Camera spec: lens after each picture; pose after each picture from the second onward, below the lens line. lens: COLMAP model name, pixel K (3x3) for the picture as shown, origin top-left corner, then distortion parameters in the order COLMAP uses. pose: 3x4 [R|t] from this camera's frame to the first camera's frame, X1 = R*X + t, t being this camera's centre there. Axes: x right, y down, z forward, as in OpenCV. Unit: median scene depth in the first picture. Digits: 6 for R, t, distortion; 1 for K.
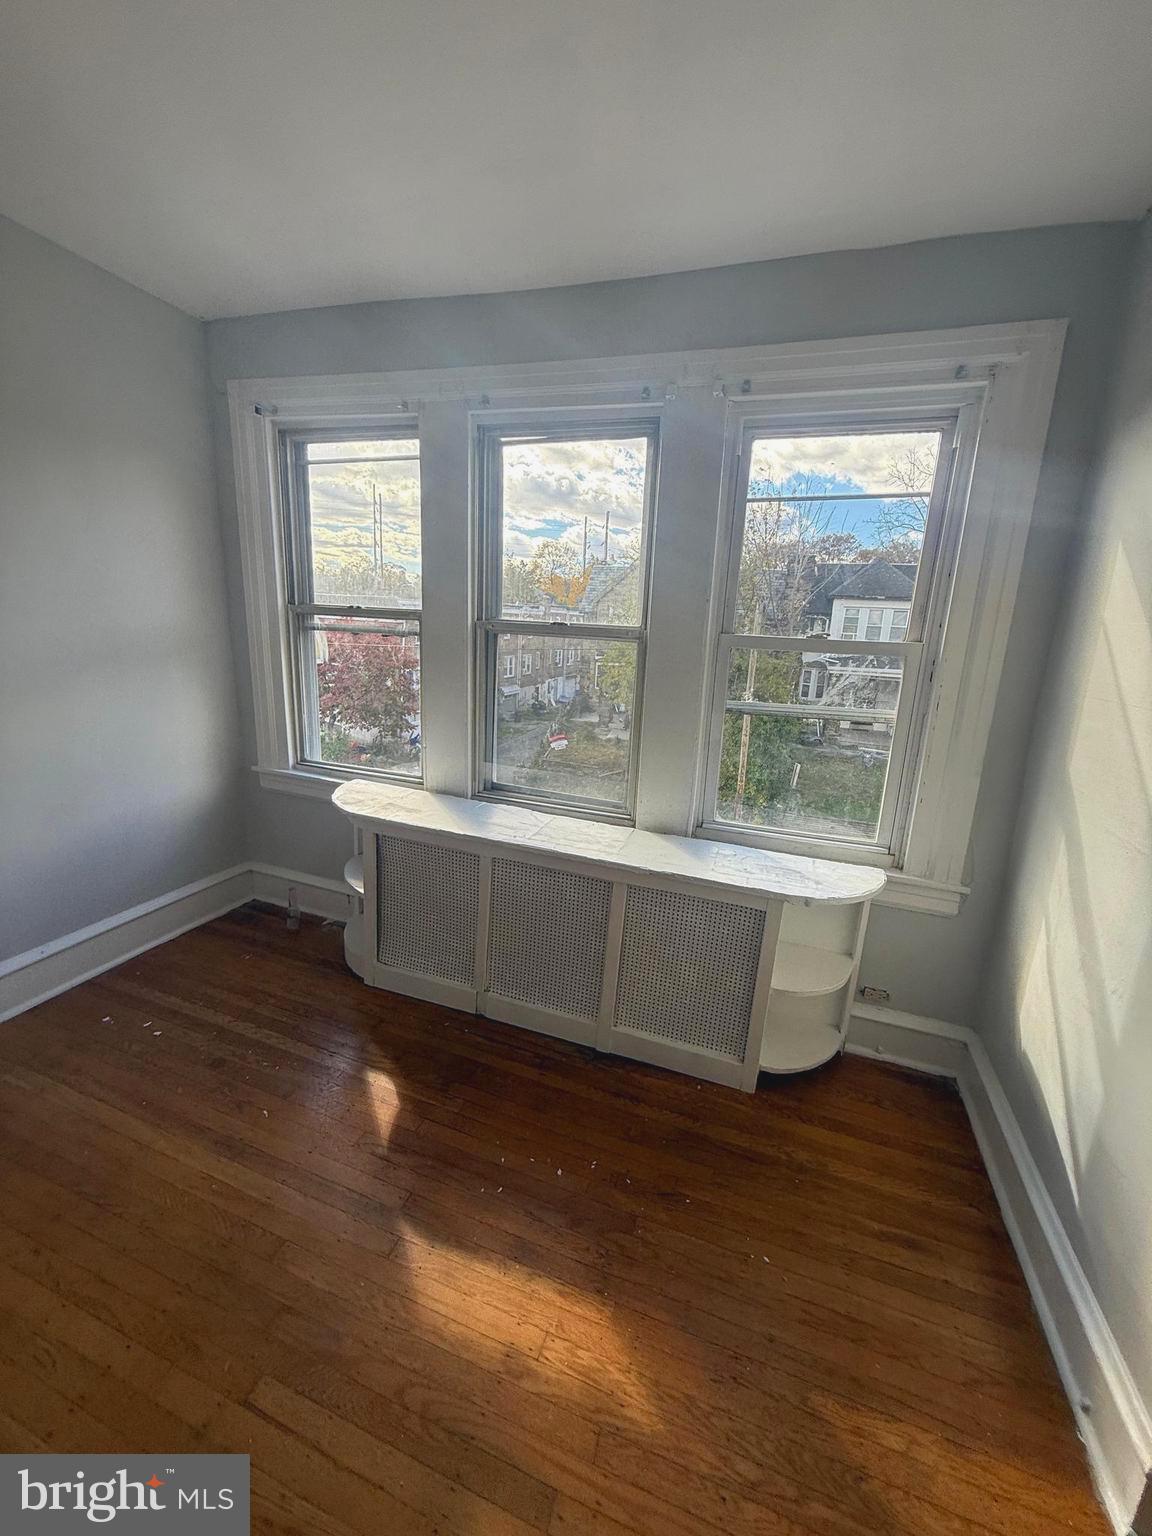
lens RADIAL K [[611.5, 0, 577.9], [0, 611.5, 763.9], [0, 0, 1]] dist [-0.000045, -0.000185]
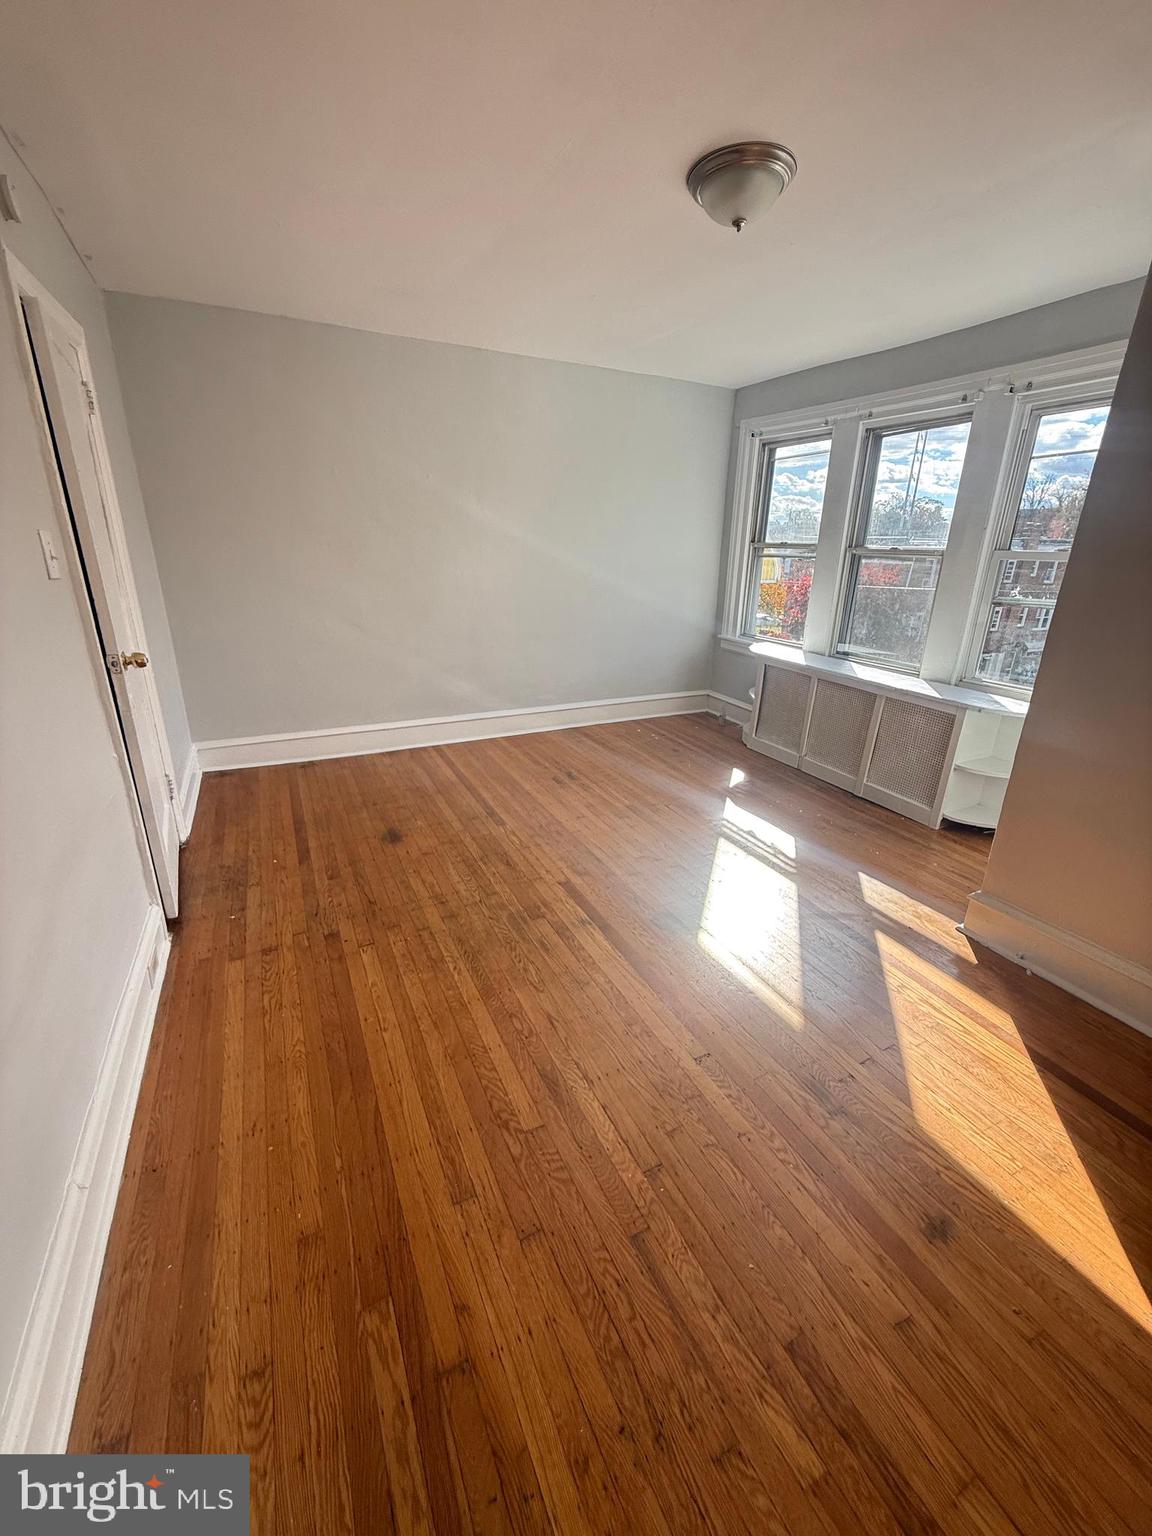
lens RADIAL K [[611.5, 0, 573.5], [0, 611.5, 766.8], [0, 0, 1]] dist [-0.000045, -0.000185]
pose [[0.716932, 0.206025, -0.666004, 0.538521], [-0.146688, 0.978528, 0.144797, 0.222738], [0.681536, -0.006115, 0.731759, -0.748683]]
